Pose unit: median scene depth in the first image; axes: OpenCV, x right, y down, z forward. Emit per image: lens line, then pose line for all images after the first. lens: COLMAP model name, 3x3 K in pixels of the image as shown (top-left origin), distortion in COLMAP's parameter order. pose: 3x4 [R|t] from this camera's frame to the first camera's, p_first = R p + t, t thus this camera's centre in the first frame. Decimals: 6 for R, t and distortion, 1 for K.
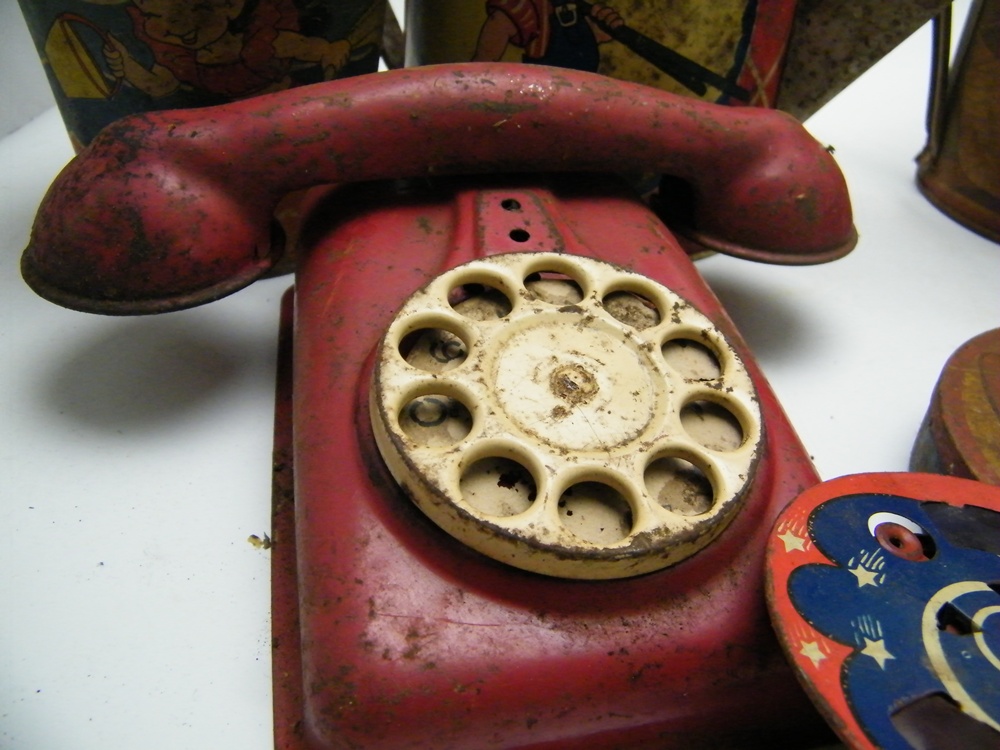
lens RADIAL K [[843.9, 0, 522.4], [0, 843.9, 354.1], [0, 0, 1]] dist [-0.200983, 0.155435]
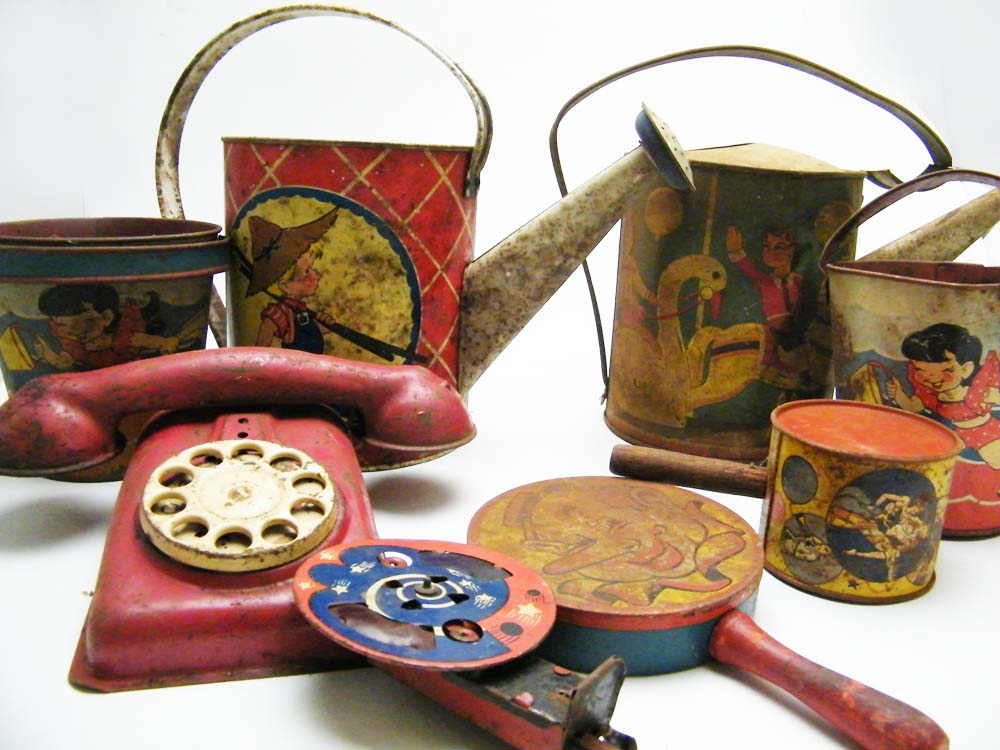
lens RADIAL K [[843.9, 0, 522.4], [0, 843.9, 354.1], [0, 0, 1]] dist [-0.200983, 0.155435]
pose [[0.996641, -0.036037, 0.073533, 0.472191], [0.058180, 0.943527, -0.326146, 0.314099], [-0.057627, 0.329329, 0.942455, -0.807073]]
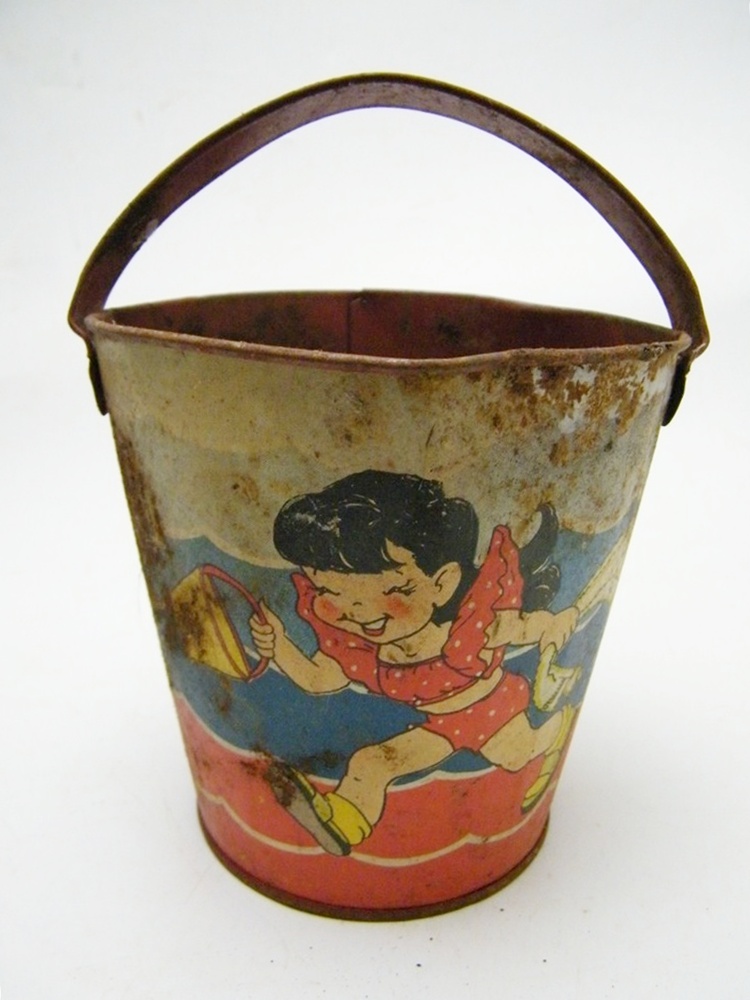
lens RADIAL K [[843.9, 0, 375.0], [0, 843.9, 500.0], [0, 0, 1]] dist [-0.200983, 0.155435]
pose [[0.838530, -0.191560, 0.510071, 1.217799], [0.288668, 0.950165, -0.117714, -0.197132], [-0.462103, 0.245948, 0.852039, 0.278875]]
